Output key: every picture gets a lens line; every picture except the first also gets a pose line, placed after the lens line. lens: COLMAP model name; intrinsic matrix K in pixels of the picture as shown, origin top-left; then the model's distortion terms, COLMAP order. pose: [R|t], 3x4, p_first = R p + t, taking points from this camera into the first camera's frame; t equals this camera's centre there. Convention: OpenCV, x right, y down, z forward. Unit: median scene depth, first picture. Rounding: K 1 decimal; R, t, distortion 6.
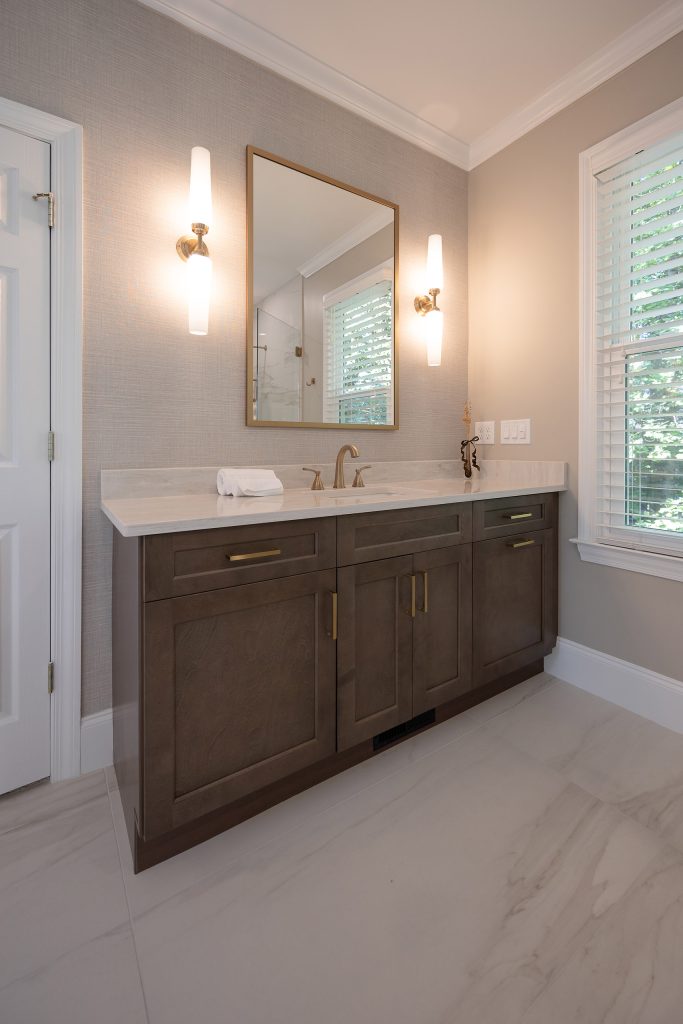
lens RADIAL K [[376.2, 0, 334.9], [0, 376.2, 458.0], [0, 0, 1]] dist [-0.005793, -0.000093]
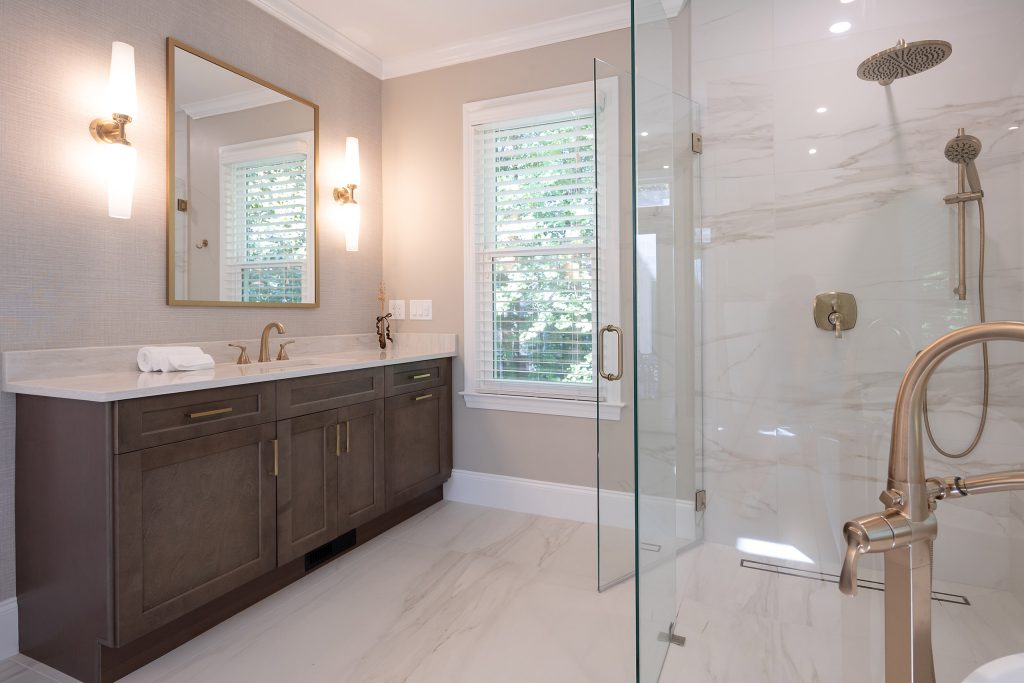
lens RADIAL K [[517.2, 0, 562.7], [0, 517.2, 314.1], [0, 0, 1]] dist [0.004010, -0.000896]
pose [[0.787713, 0.005048, 0.616021, -0.230994], [0.012043, 0.999649, -0.023591, -0.012460], [-0.615924, 0.026001, 0.787376, -0.725446]]
